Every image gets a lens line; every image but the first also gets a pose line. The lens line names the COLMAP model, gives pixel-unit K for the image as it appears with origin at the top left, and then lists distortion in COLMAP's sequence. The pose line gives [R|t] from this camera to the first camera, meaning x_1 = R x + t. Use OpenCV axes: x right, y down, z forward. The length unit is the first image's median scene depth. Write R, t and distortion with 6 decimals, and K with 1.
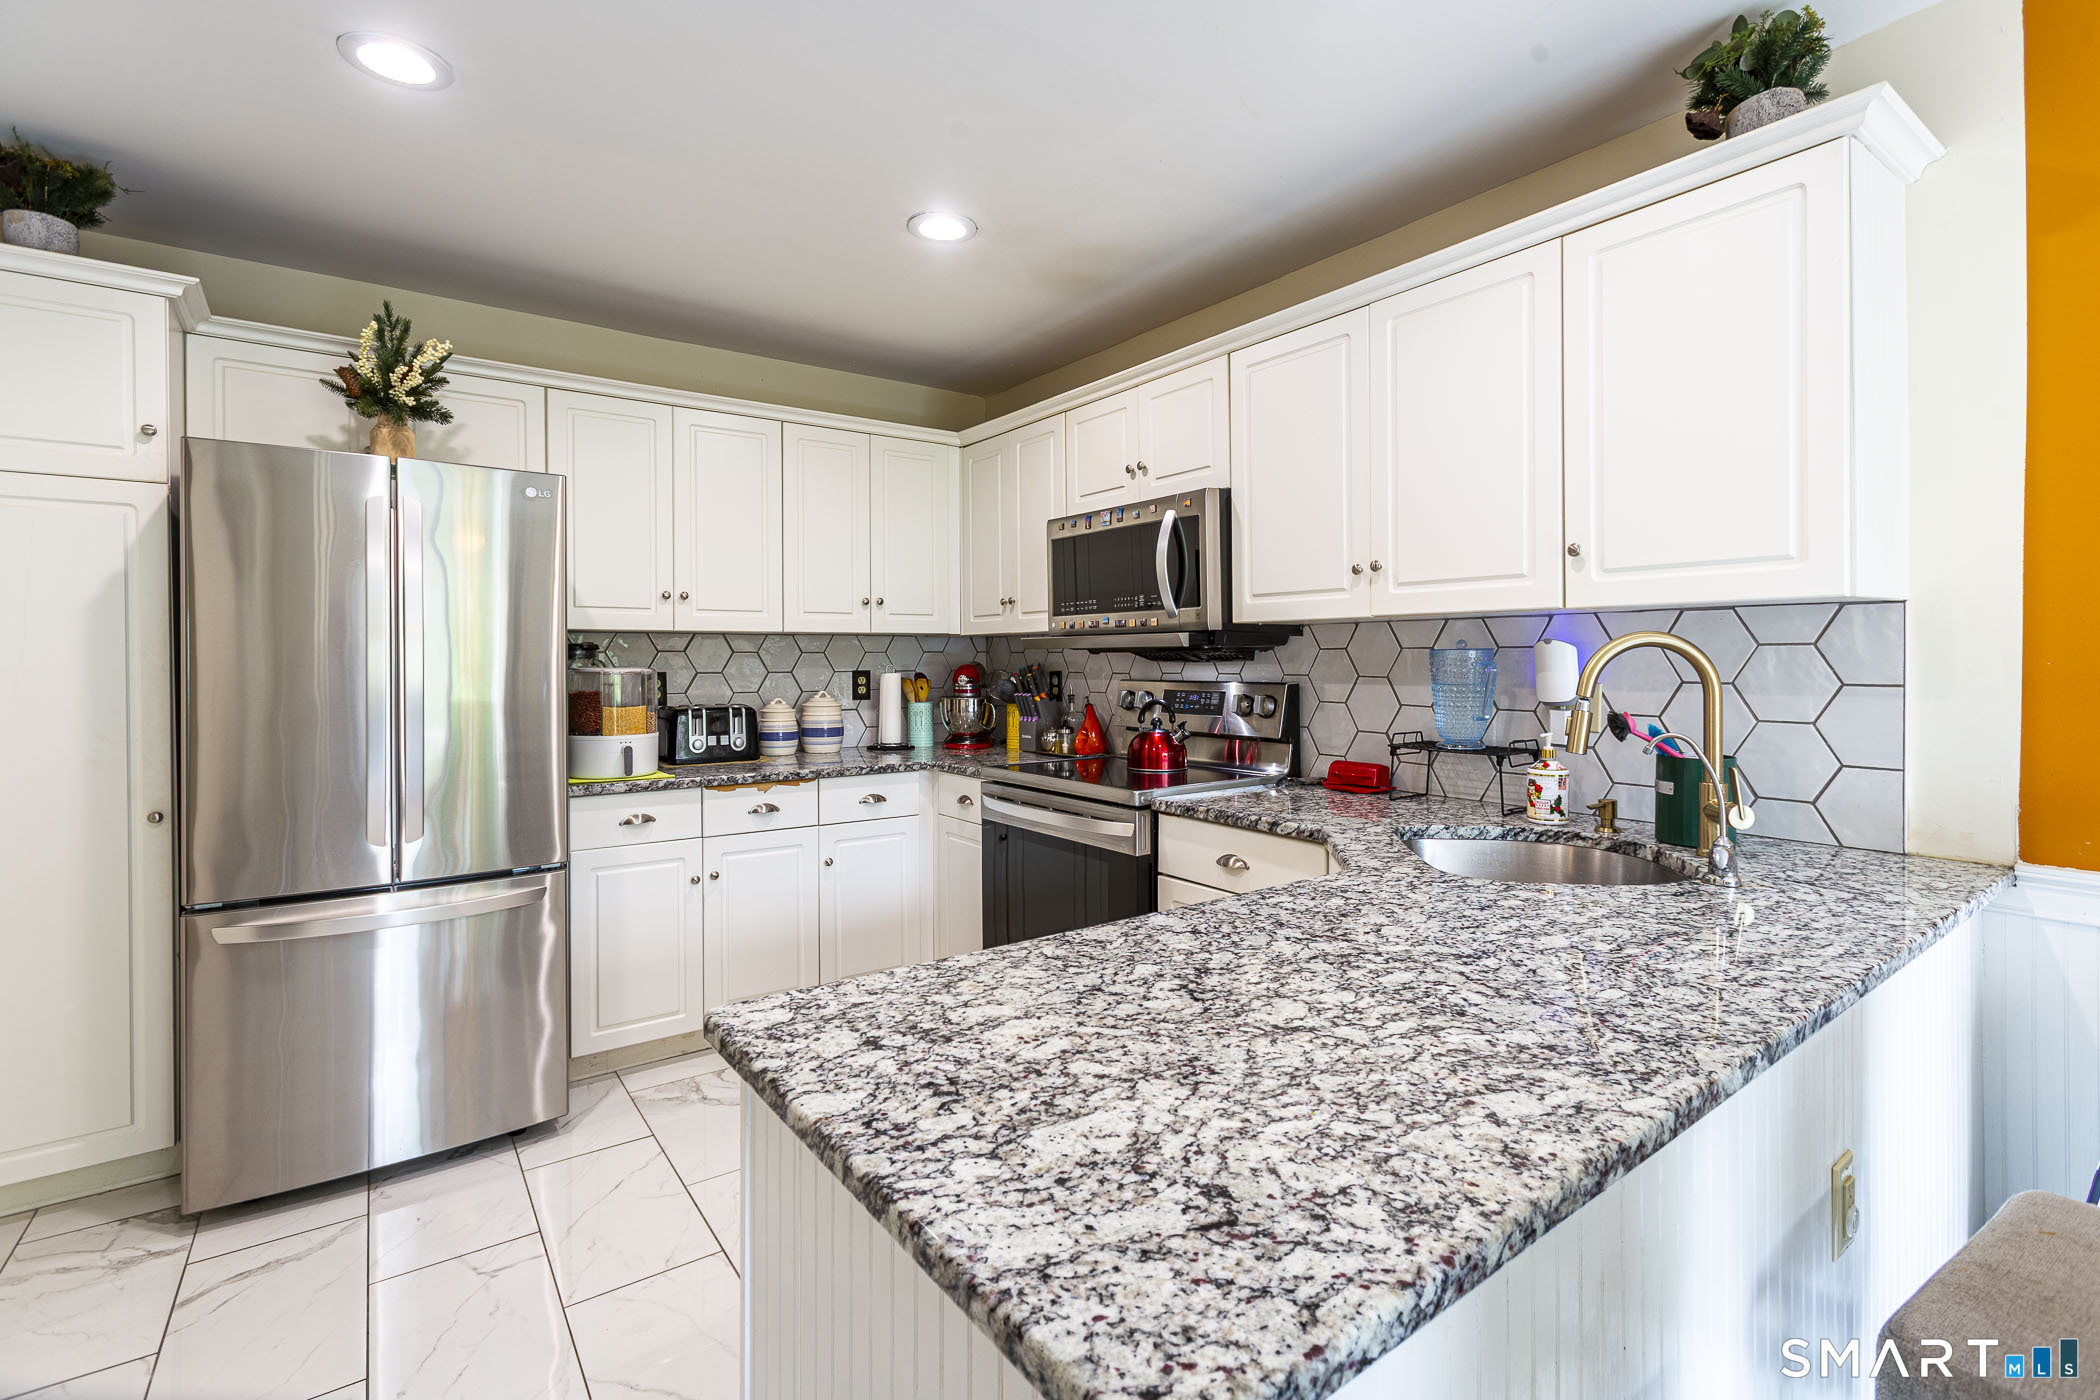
lens RADIAL K [[936.2, 0, 1040.7], [0, 936.2, 689.6], [0, 0, 1]] dist [-0.007488, 0.004347]
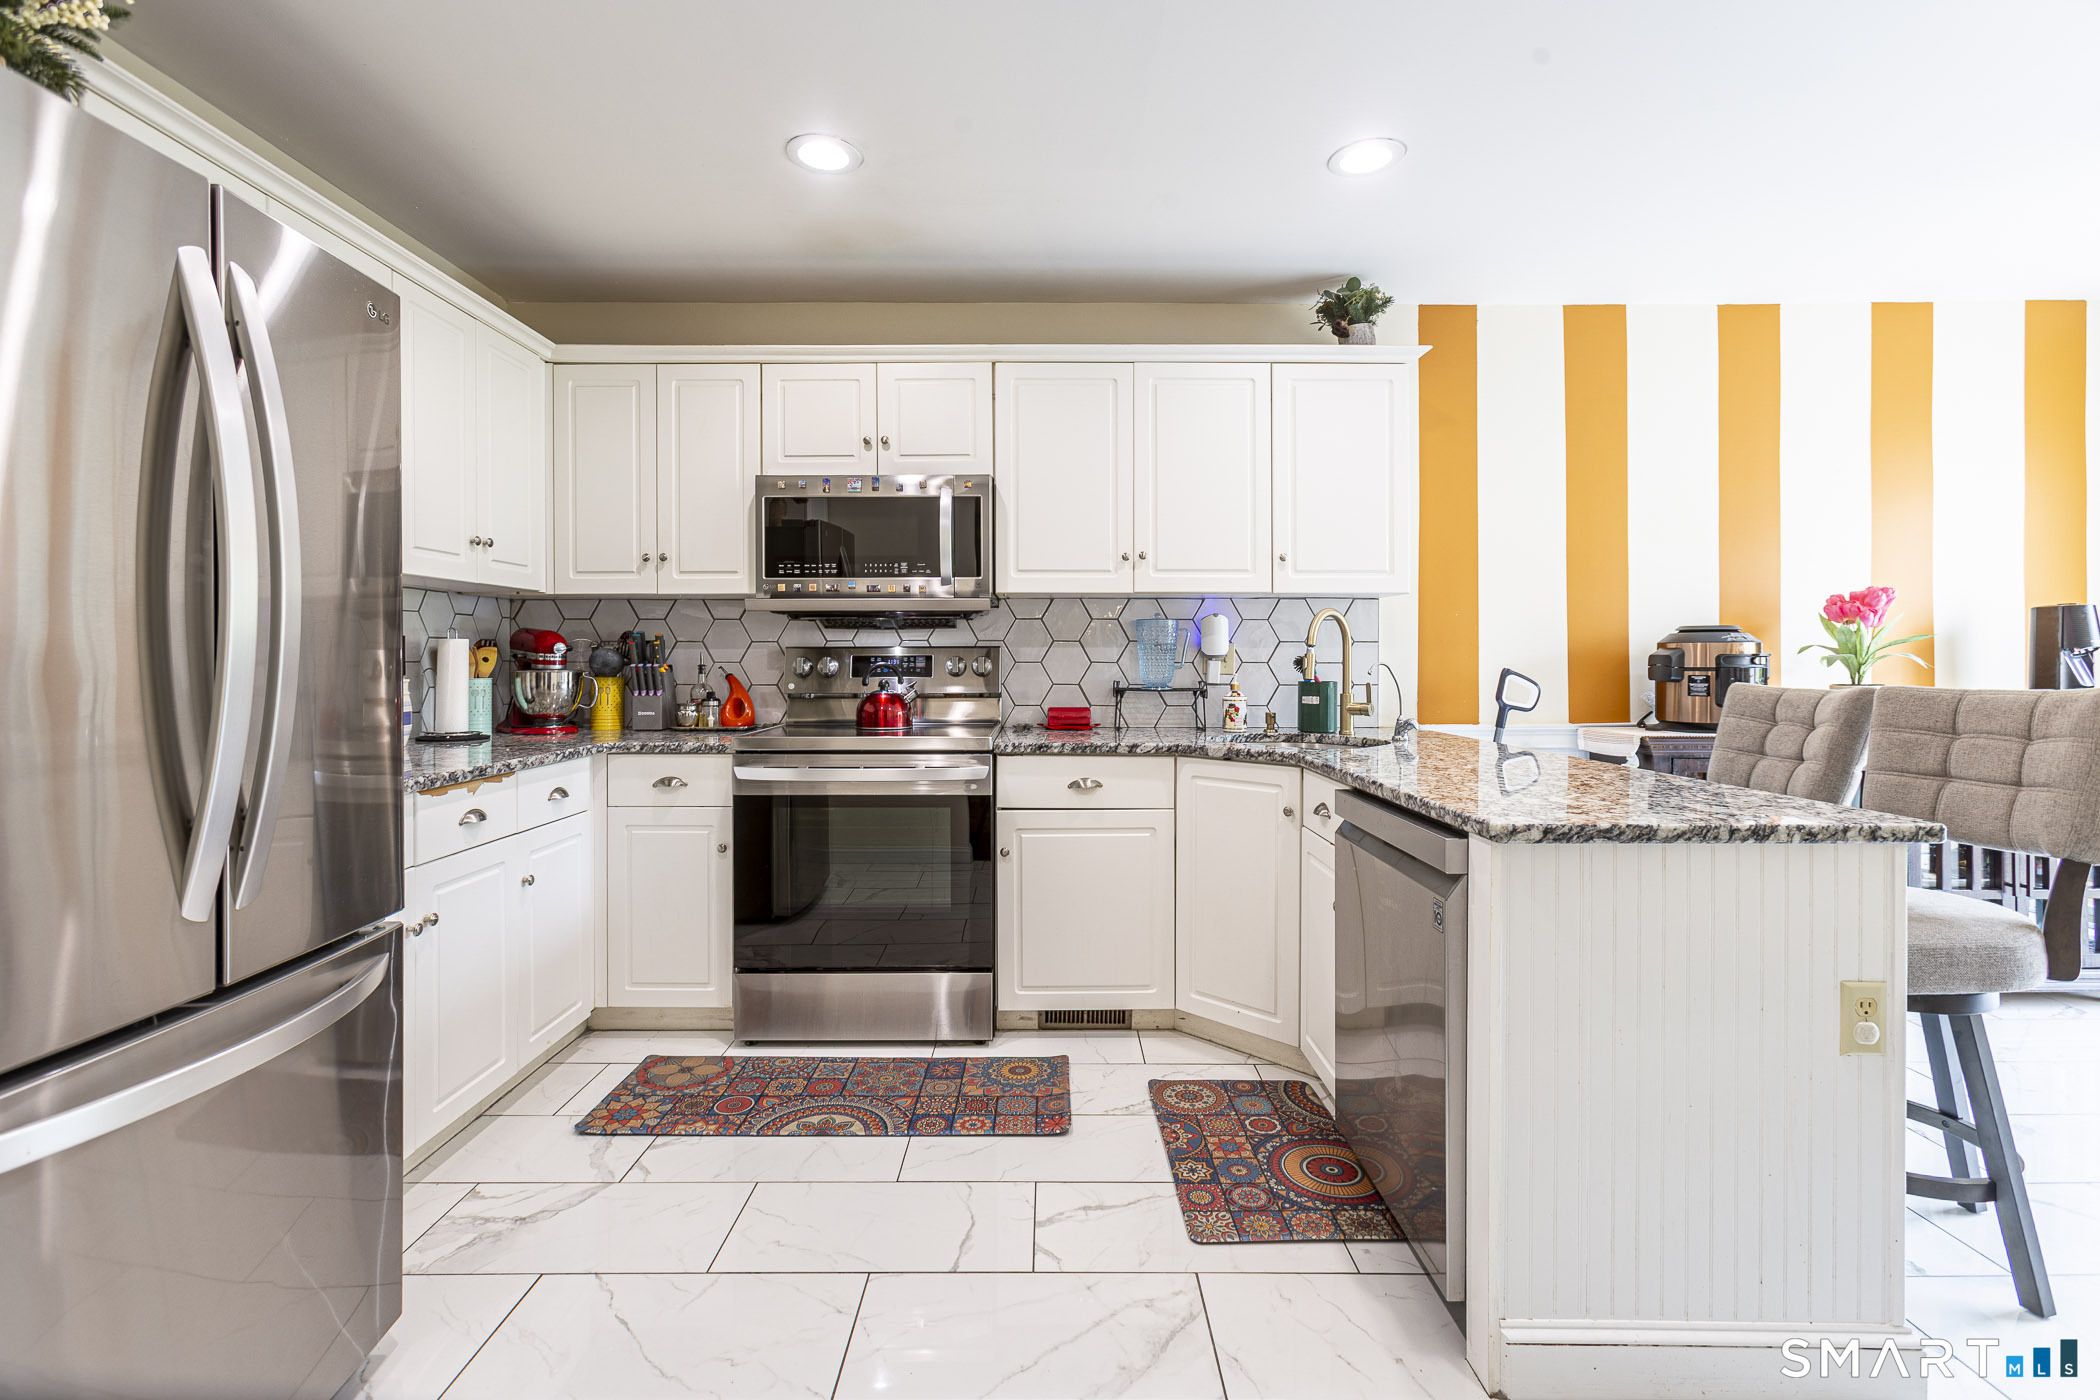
lens RADIAL K [[936.2, 0, 1035.0], [0, 936.2, 683.4], [0, 0, 1]] dist [-0.007488, 0.004347]
pose [[0.594615, -0.016005, 0.803851, -0.692970], [0.023248, 0.999726, 0.002708, 0.038778], [-0.803674, 0.017078, 0.594824, 0.260940]]
